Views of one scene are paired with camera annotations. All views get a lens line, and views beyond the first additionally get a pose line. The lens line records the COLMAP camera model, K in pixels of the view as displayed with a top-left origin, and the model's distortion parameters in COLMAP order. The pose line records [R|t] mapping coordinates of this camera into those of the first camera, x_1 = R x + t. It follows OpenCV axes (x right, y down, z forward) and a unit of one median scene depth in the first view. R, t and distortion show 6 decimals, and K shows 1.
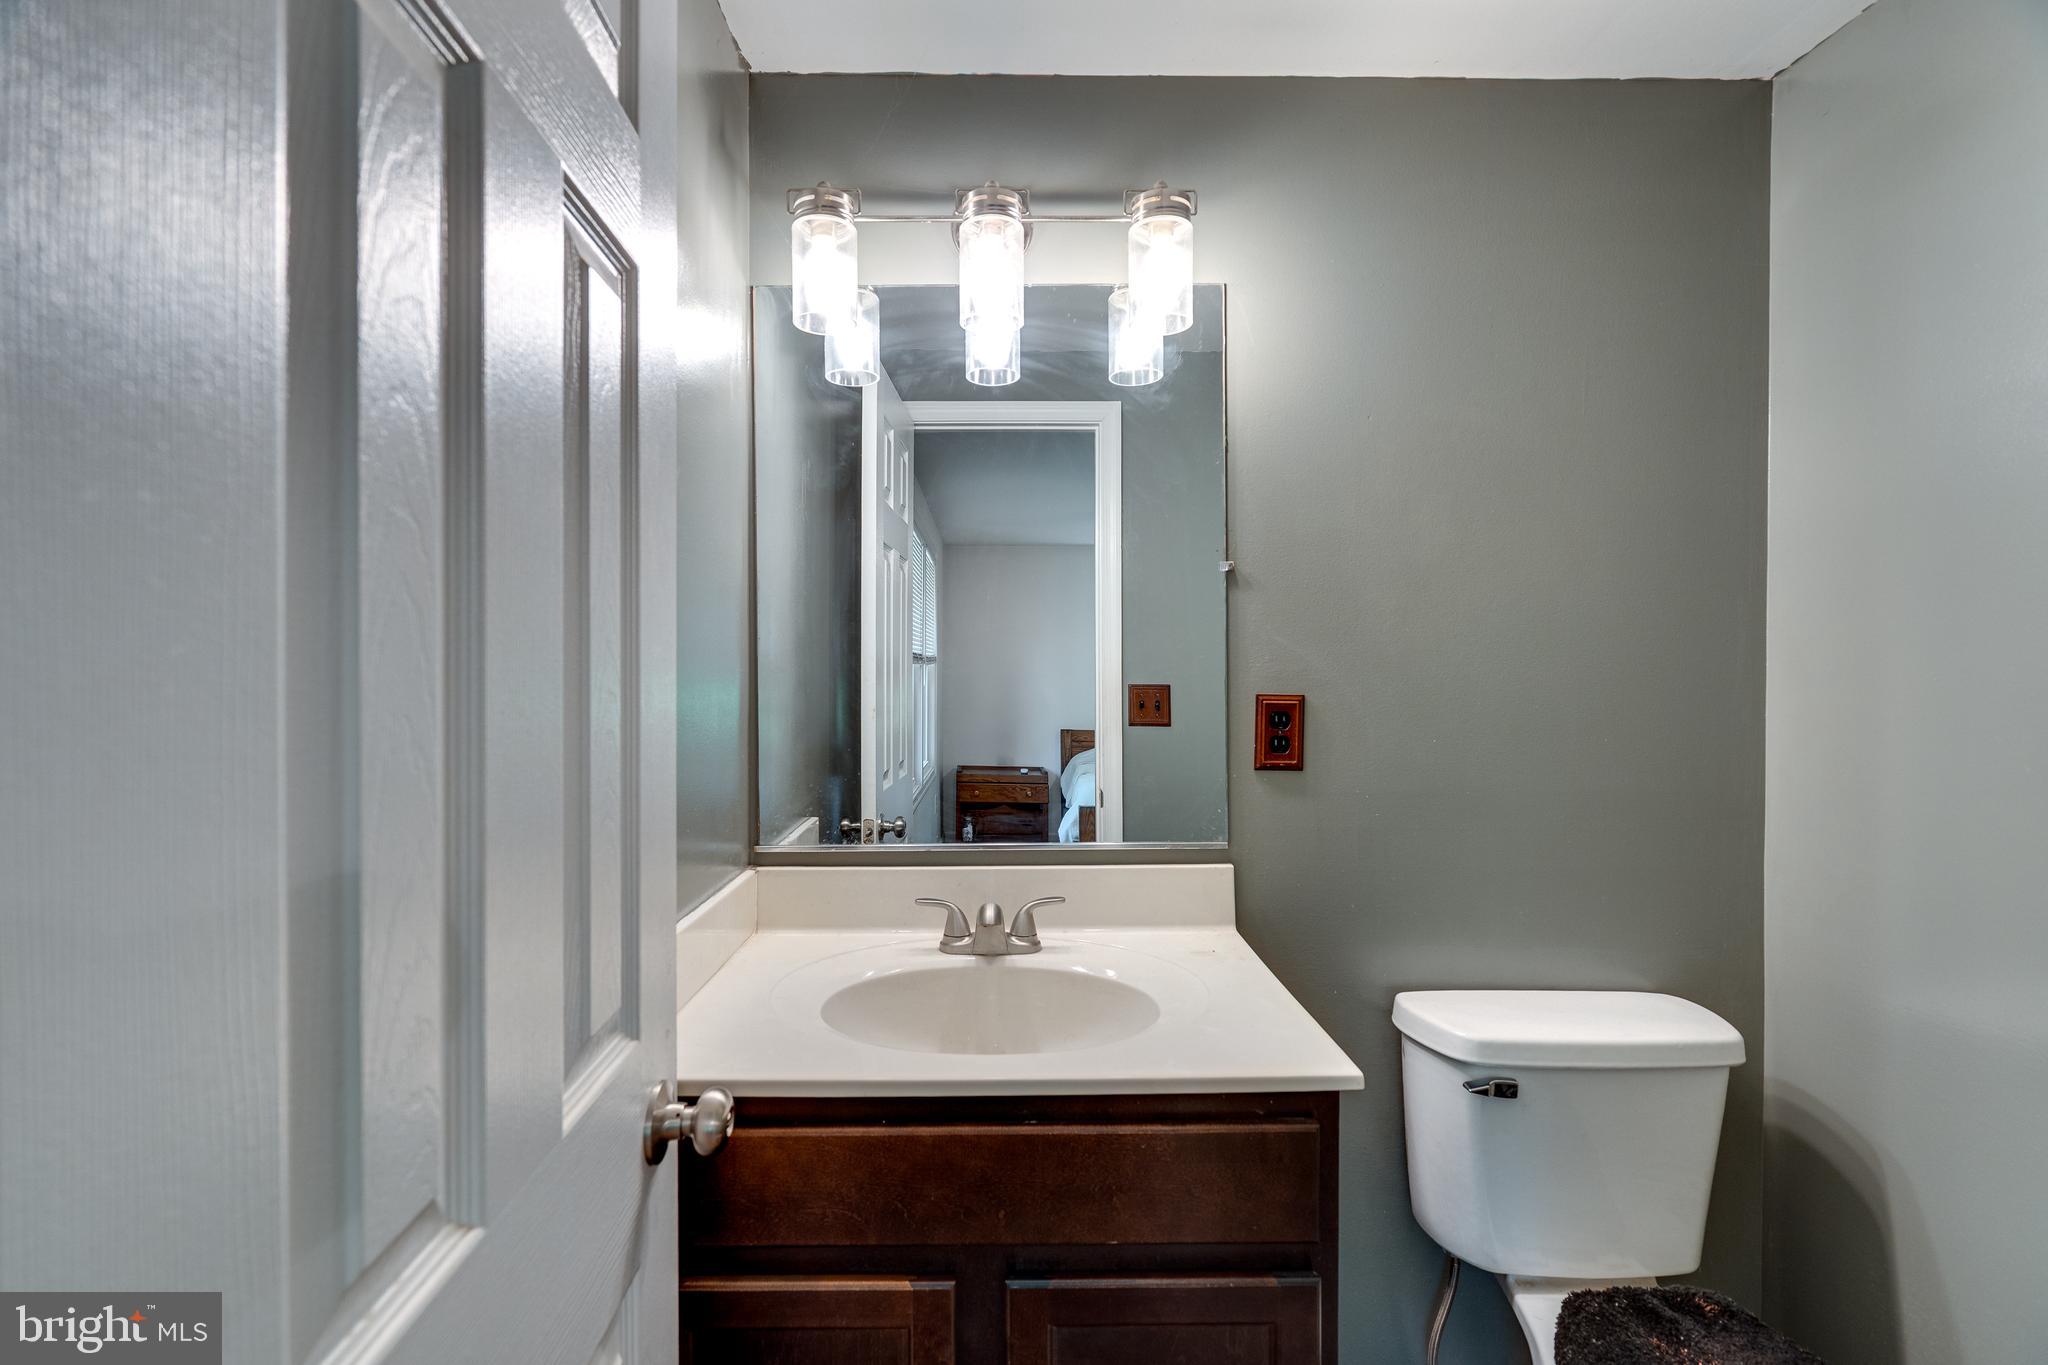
lens RADIAL K [[939.9, 0, 1017.6], [0, 939.9, 668.2], [0, 0, 1]] dist [-0.000170, 0.000455]
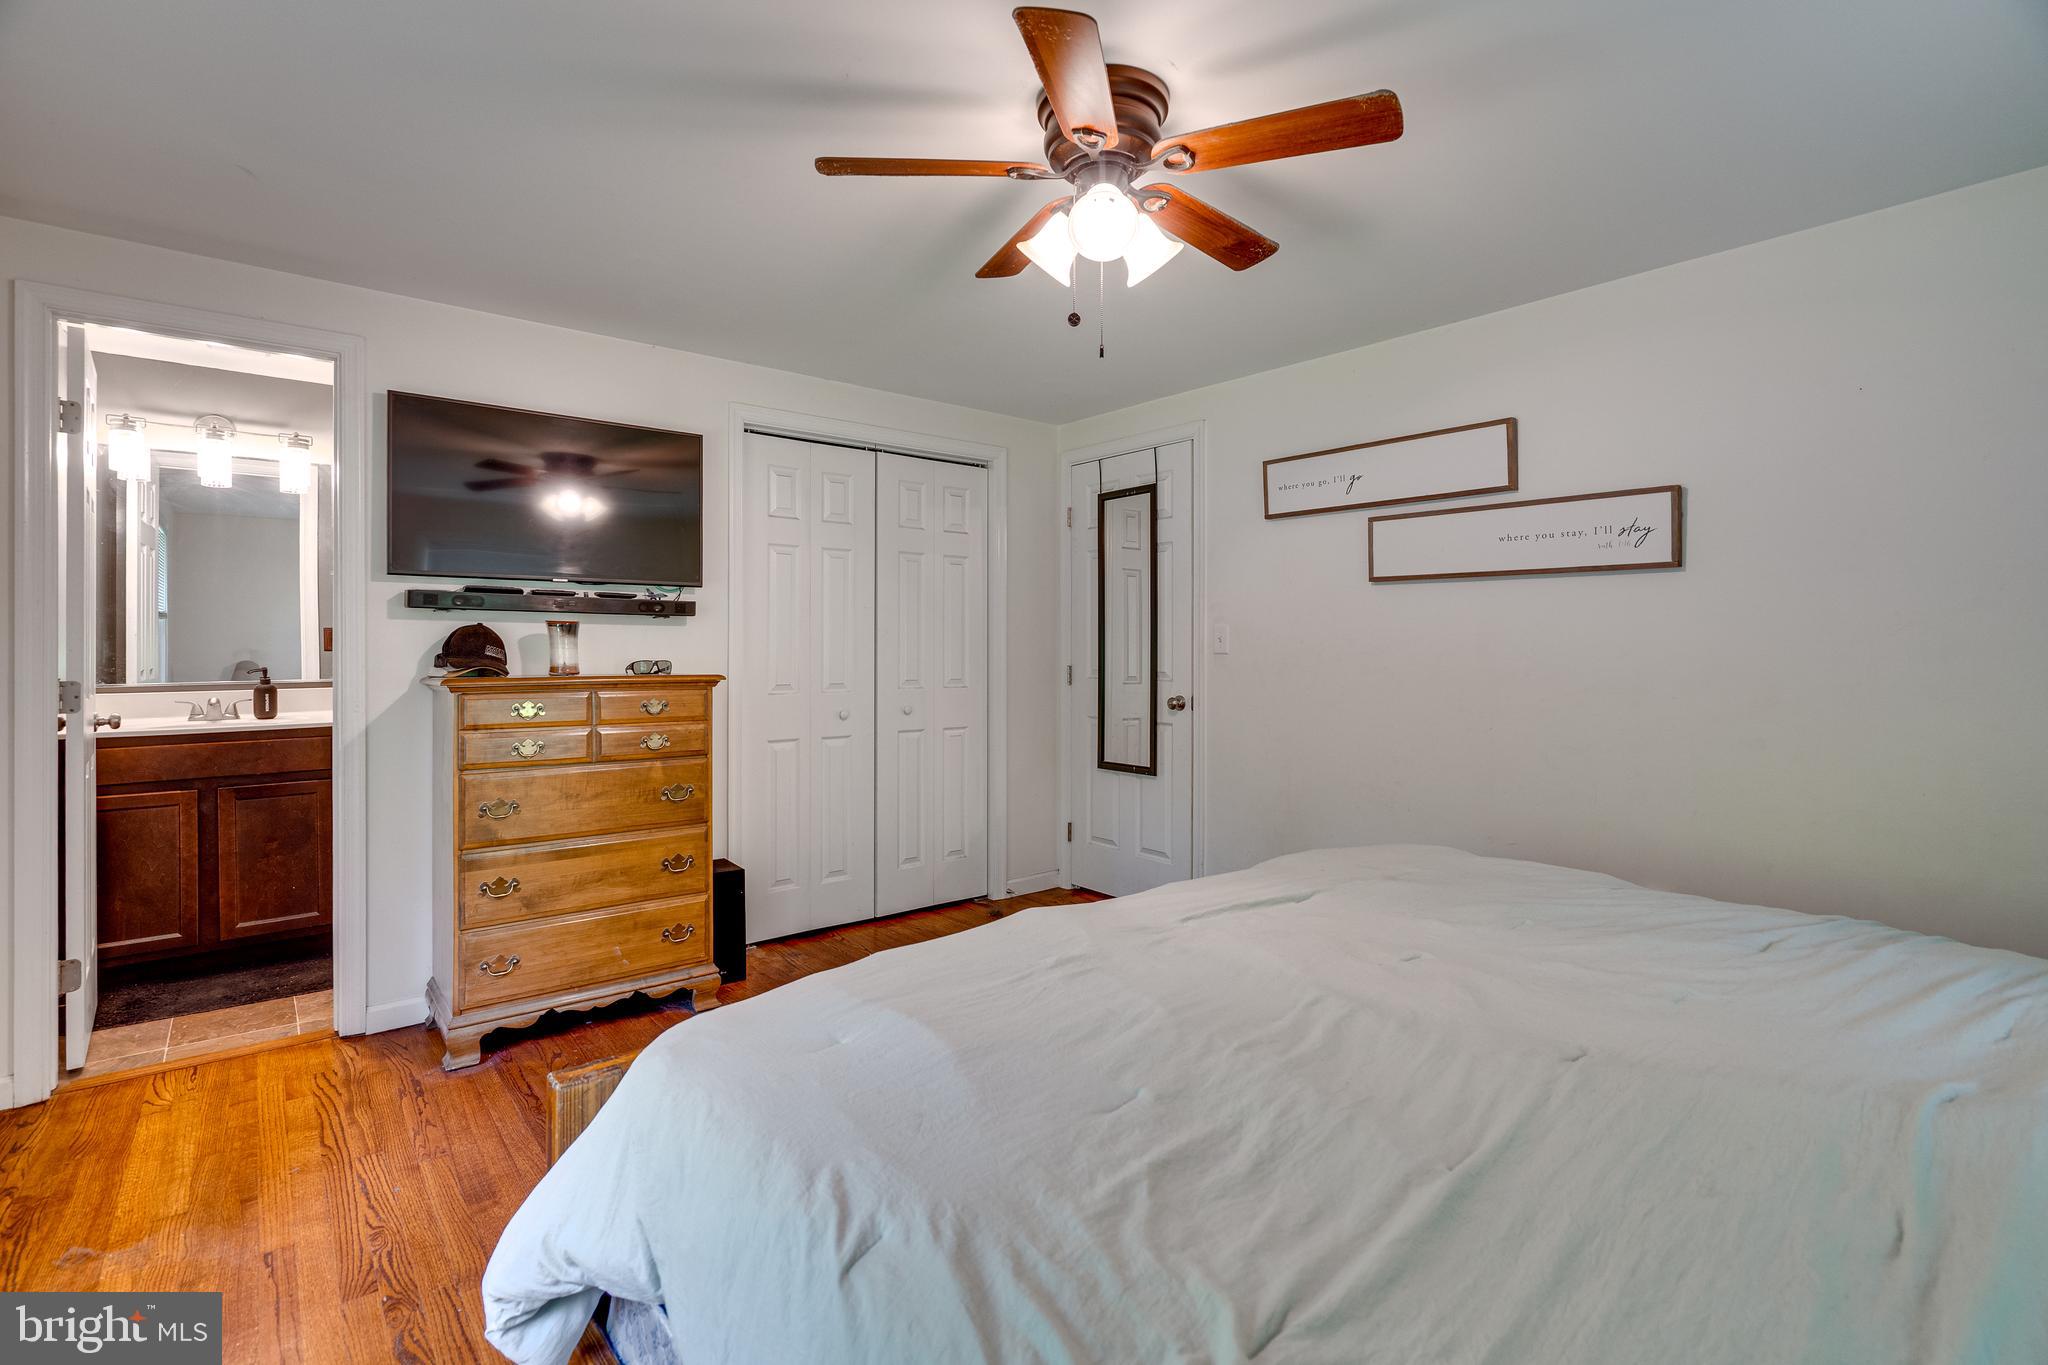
lens RADIAL K [[939.9, 0, 1017.6], [0, 939.9, 668.2], [0, 0, 1]] dist [-0.000170, 0.000455]
pose [[0.796434, -0.010355, 0.604636, 0.166185], [-0.003638, 0.999753, 0.021914, 0.095377], [-0.604714, -0.019653, 0.796200, -2.361223]]
